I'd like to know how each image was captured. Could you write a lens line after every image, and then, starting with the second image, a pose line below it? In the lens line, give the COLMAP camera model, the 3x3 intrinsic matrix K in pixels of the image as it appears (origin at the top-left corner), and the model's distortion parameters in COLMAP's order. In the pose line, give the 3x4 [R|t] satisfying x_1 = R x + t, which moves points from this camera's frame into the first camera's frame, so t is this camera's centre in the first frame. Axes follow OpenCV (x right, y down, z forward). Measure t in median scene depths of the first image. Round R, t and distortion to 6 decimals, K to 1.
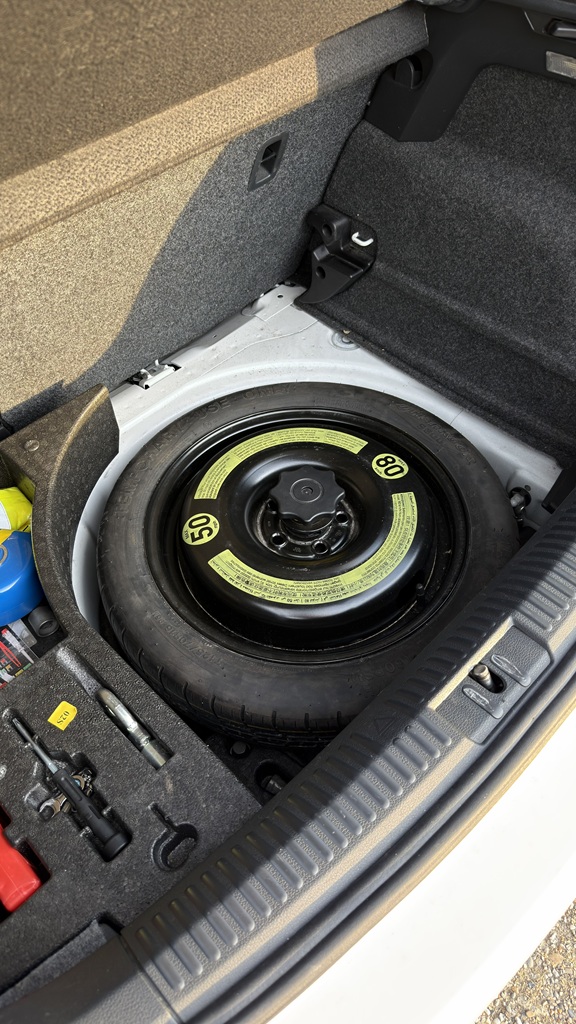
lens RADIAL K [[743.3, 0, 287.5], [0, 743.3, 494.8], [0, 0, 1]] dist [-0.003526, -0.004924]
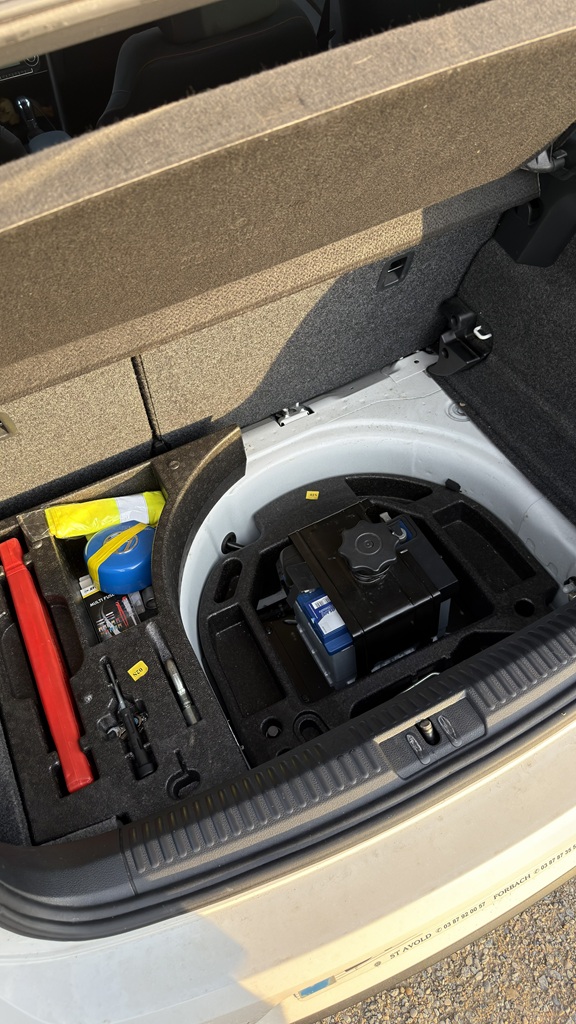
lens RADIAL K [[714.5, 0, 288.7], [0, 714.5, 494.1], [0, 0, 1]] dist [0.040573, -0.001650]
pose [[0.945439, 0.202015, -0.255607, 0.183291], [-0.196750, 0.979361, 0.046284, -0.111243], [0.259681, 0.006532, 0.965672, -0.179641]]
